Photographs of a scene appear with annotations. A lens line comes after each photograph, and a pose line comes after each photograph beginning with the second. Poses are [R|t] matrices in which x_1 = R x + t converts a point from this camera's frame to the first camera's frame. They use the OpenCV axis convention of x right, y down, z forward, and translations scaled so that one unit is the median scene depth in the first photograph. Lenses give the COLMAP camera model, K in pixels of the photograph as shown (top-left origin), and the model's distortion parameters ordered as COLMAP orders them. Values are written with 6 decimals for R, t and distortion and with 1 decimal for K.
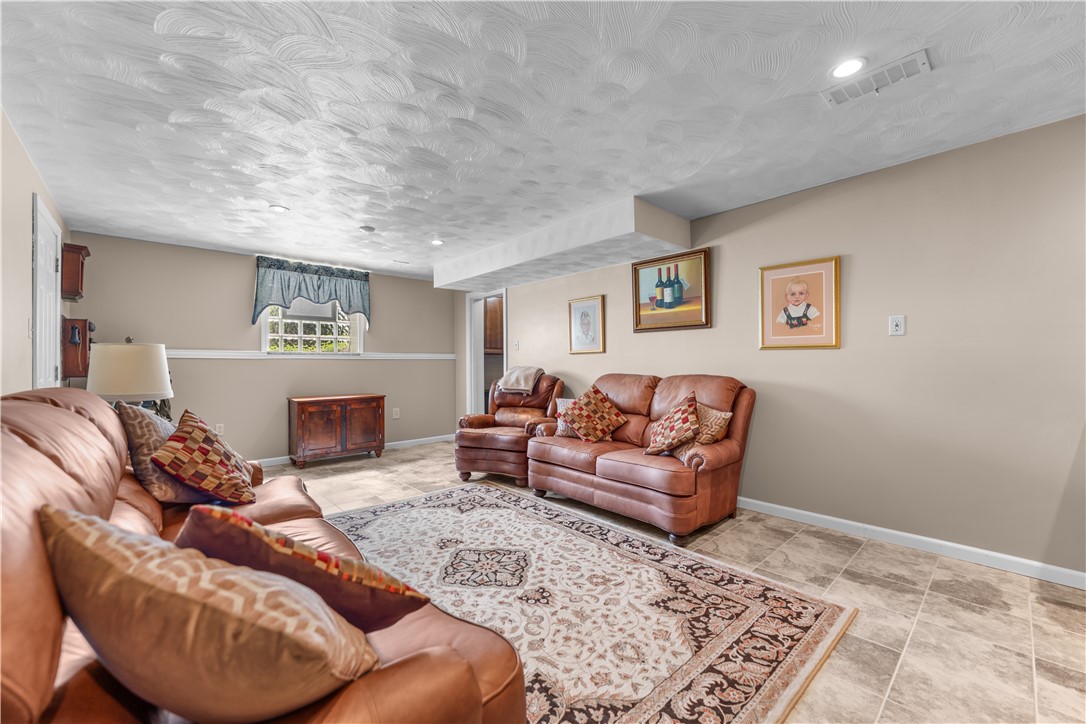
lens RADIAL K [[440.7, 0, 540.0], [0, 440.7, 364.6], [0, 0, 1]] dist [-0.000688, -0.000259]
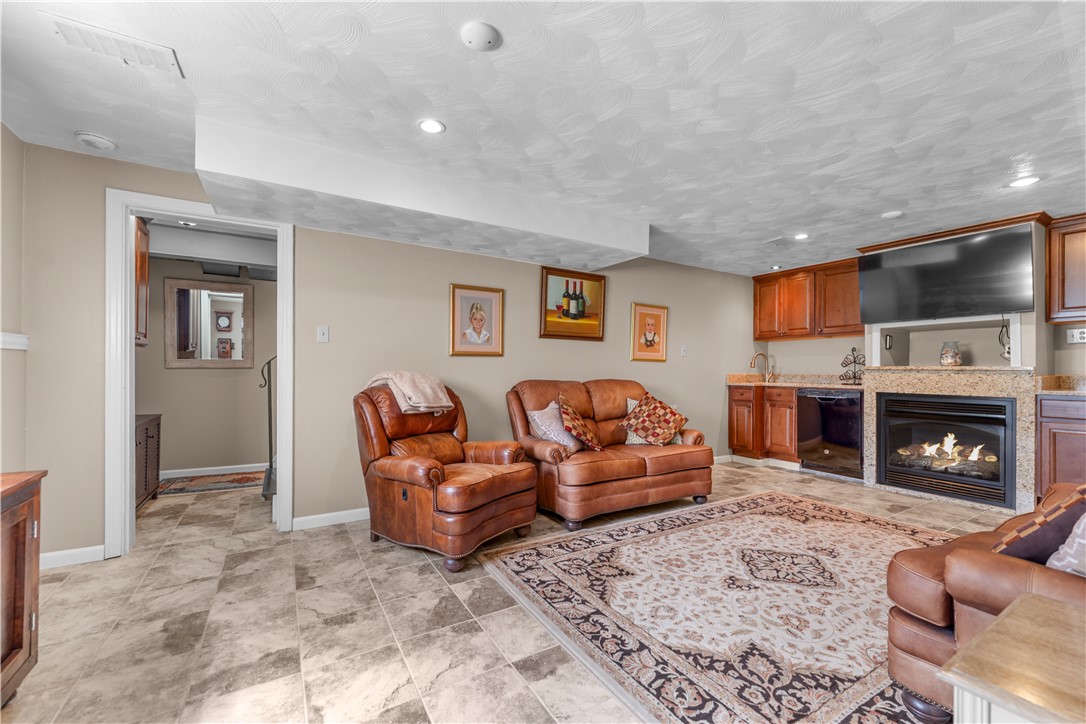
lens RADIAL K [[440.7, 0, 540.0], [0, 440.7, 364.6], [0, 0, 1]] dist [-0.000688, -0.000259]
pose [[0.184831, 0.017713, 0.982611, -0.932942], [-0.008720, 0.999828, -0.016383, 0.004454], [-0.982732, -0.005540, 0.184953, 1.027419]]
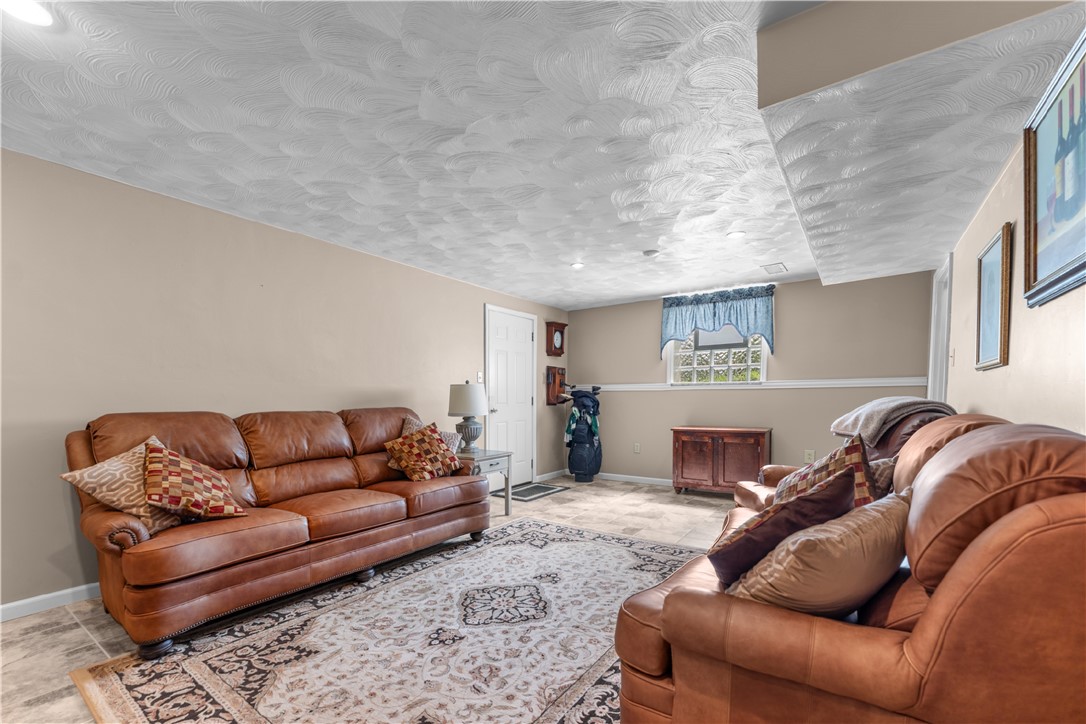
lens RADIAL K [[454.2, 0, 538.6], [0, 454.2, 414.3], [0, 0, 1]] dist [-0.000027, -0.000355]
pose [[0.217874, 0.038403, -0.975221, 0.638632], [0.004695, 0.999173, 0.040395, 0.000990], [0.975966, -0.013380, 0.217513, 0.643356]]
